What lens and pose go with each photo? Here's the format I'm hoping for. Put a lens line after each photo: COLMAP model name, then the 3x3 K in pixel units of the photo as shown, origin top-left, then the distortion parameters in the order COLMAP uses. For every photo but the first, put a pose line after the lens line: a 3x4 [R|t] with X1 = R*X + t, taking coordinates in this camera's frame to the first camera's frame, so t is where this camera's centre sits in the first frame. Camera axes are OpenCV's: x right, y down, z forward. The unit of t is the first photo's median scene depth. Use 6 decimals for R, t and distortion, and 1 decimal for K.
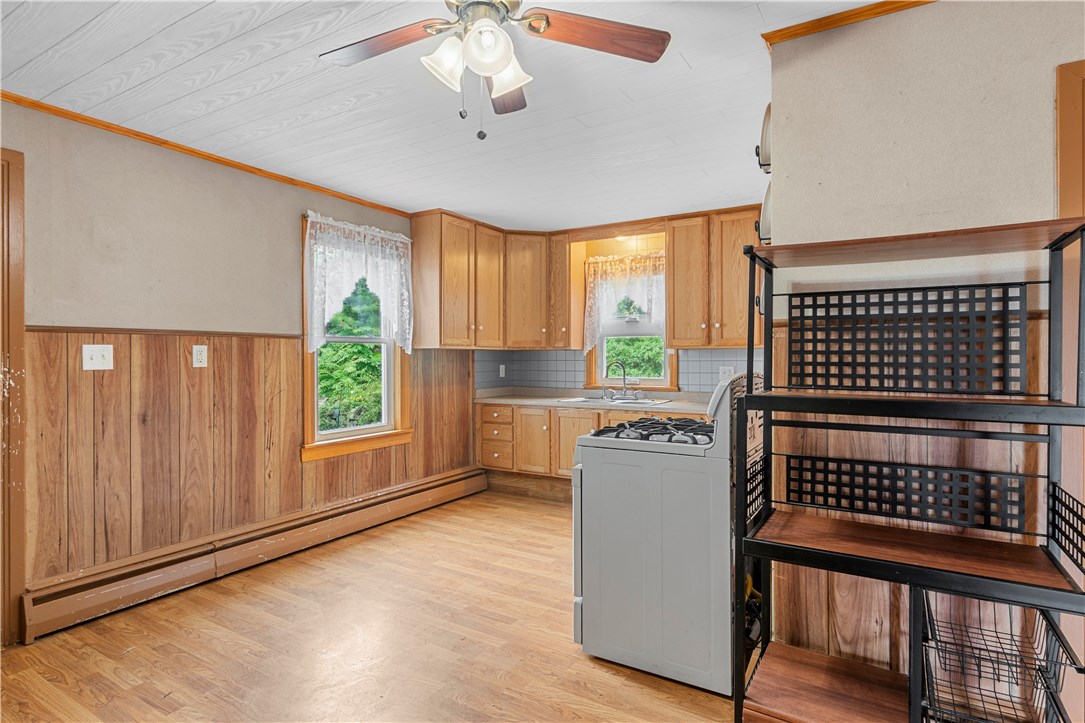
lens RADIAL K [[570.6, 0, 548.4], [0, 570.6, 355.8], [0, 0, 1]] dist [0.000790, -0.001255]
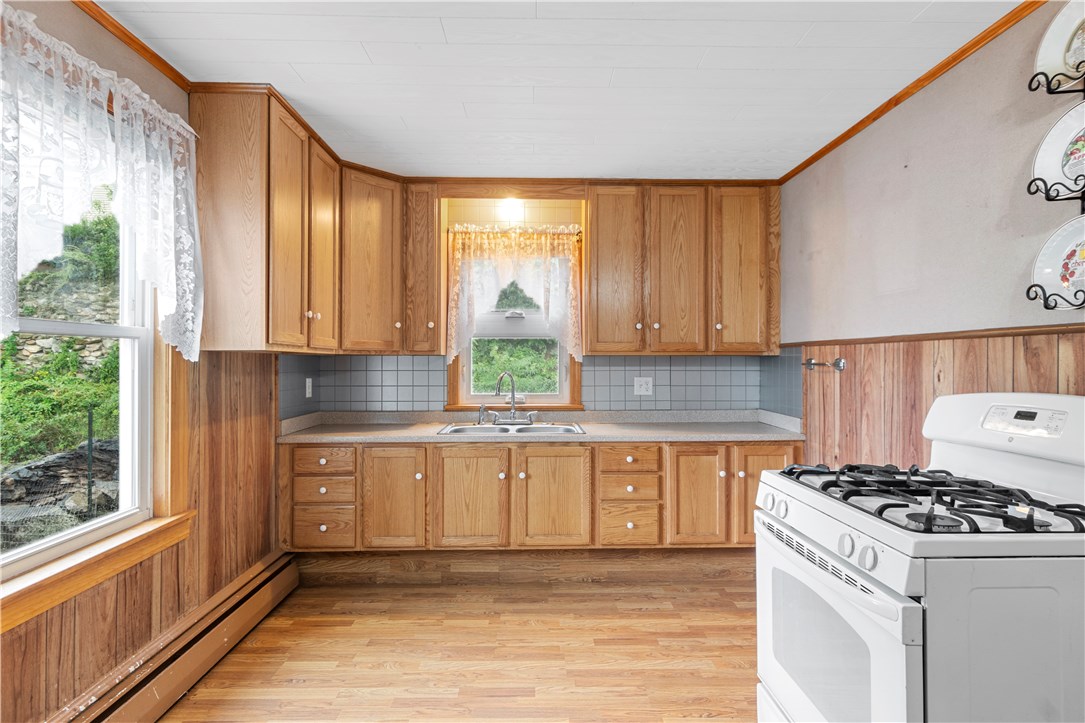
lens RADIAL K [[570.6, 0, 548.4], [0, 570.6, 355.8], [0, 0, 1]] dist [0.000790, -0.001255]
pose [[0.841730, 0.007378, 0.539848, -0.228844], [-0.001837, 0.999940, -0.010802, -0.002753], [-0.539895, 0.008101, 0.841693, 0.375591]]
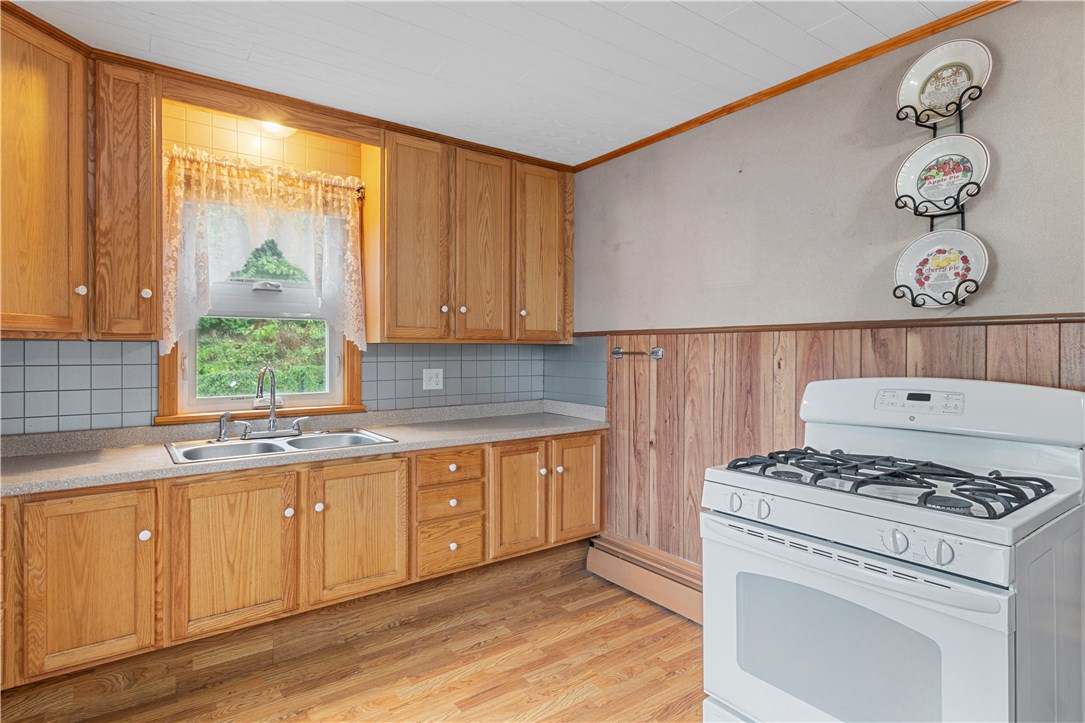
lens RADIAL K [[569.6, 0, 549.0], [0, 569.6, 349.3], [0, 0, 1]] dist [0.004164, 0.000519]
pose [[0.378952, 0.003671, 0.925409, -0.266596], [-0.000776, 0.999993, -0.003649, -0.002748], [-0.925416, 0.000665, 0.378952, 0.581468]]
